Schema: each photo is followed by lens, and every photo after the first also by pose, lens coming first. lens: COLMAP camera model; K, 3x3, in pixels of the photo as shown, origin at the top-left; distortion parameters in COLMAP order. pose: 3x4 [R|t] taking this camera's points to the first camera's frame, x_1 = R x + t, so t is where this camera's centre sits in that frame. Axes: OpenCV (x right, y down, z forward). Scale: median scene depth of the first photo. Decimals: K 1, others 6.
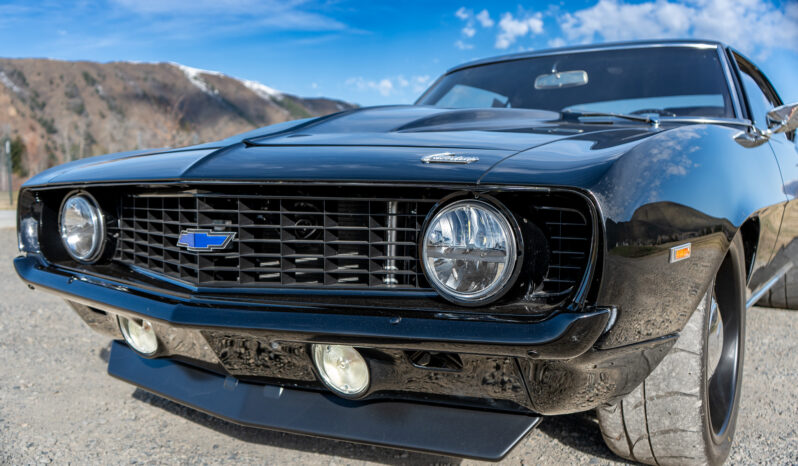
lens RADIAL K [[689.5, 0, 402.0], [0, 689.5, 230.1], [0, 0, 1]] dist [-0.002772, -0.004248]
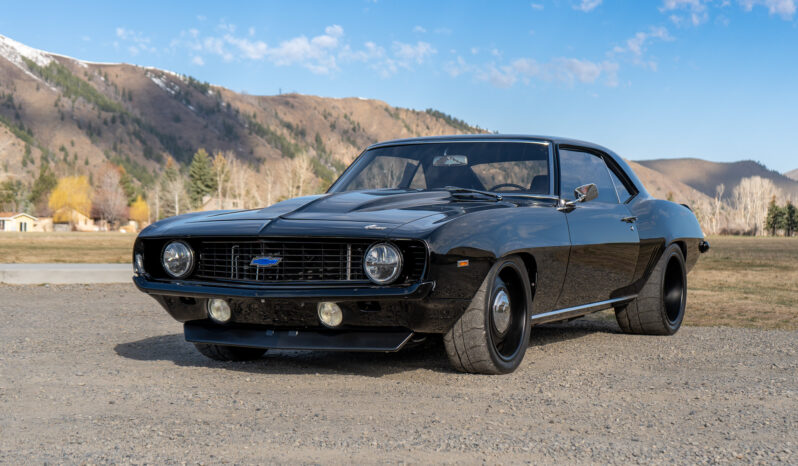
lens RADIAL K [[1262.0, 0, 403.5], [0, 1262.0, 234.4], [0, 0, 1]] dist [-0.062237, 0.000000]
pose [[0.994750, -0.000596, 0.102336, -0.276752], [0.006571, 0.998291, -0.058061, 0.175912], [-0.102126, 0.058429, 0.993054, -3.306190]]
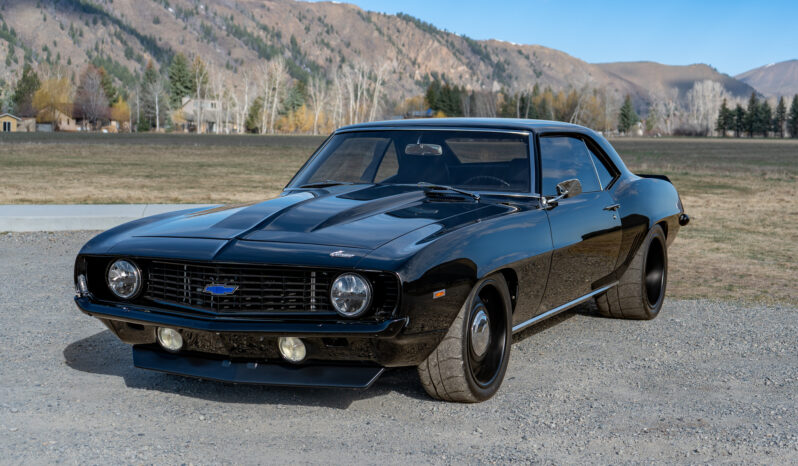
lens RADIAL K [[1194.1, 0, 443.4], [0, 1194.1, 199.3], [0, 0, 1]] dist [-0.045612, 0.000000]
pose [[0.987334, -0.009000, 0.158399, -0.204538], [0.009279, 0.999956, -0.001020, -0.254275], [-0.158383, 0.002476, 0.987375, -2.703048]]
